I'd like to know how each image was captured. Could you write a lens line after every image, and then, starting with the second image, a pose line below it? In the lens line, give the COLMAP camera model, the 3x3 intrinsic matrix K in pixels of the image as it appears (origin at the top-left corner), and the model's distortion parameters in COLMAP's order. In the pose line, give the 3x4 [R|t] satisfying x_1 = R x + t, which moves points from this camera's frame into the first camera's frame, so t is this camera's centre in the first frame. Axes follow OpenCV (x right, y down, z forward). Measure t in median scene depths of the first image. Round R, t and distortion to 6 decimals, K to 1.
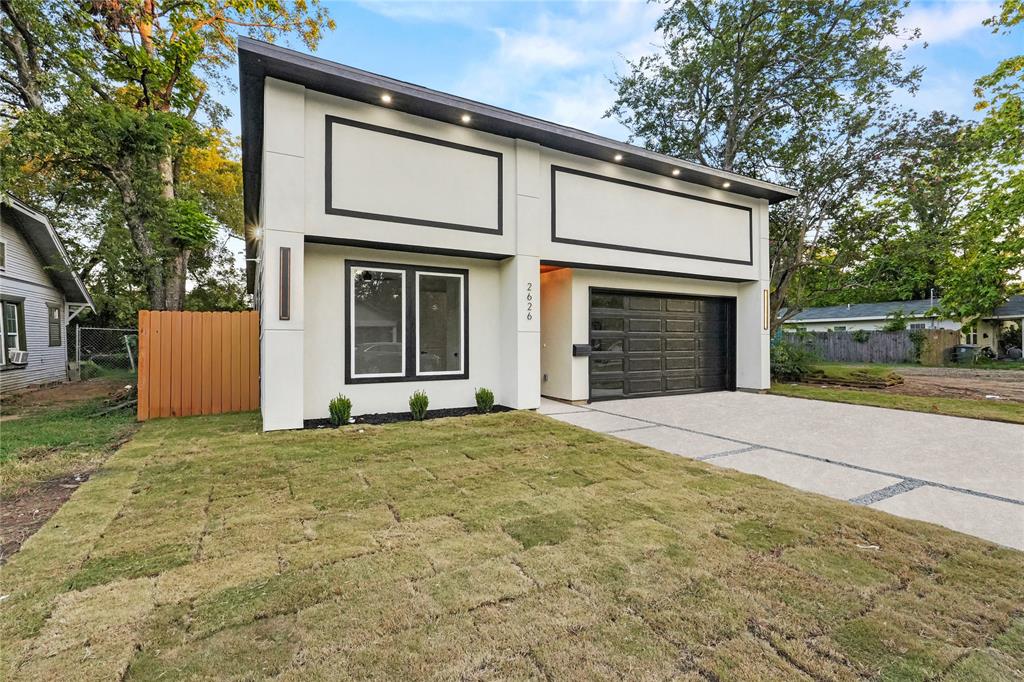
lens RADIAL K [[471.6, 0, 507.9], [0, 471.6, 341.2], [0, 0, 1]] dist [-0.001338, -0.000354]
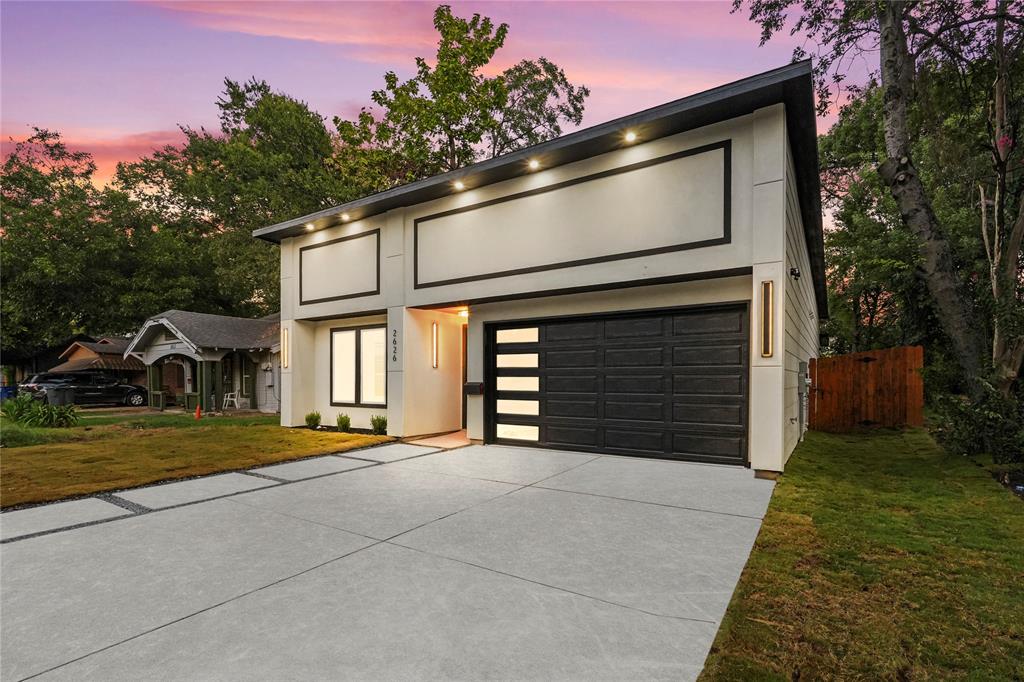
lens RADIAL K [[471.6, 0, 506.5], [0, 471.6, 374.3], [0, 0, 1]] dist [-0.001338, -0.000354]
pose [[0.466228, -0.004998, -0.884651, 0.957118], [0.004970, 0.999983, -0.003030, -0.006211], [0.884651, -0.002984, 0.466245, 0.551032]]
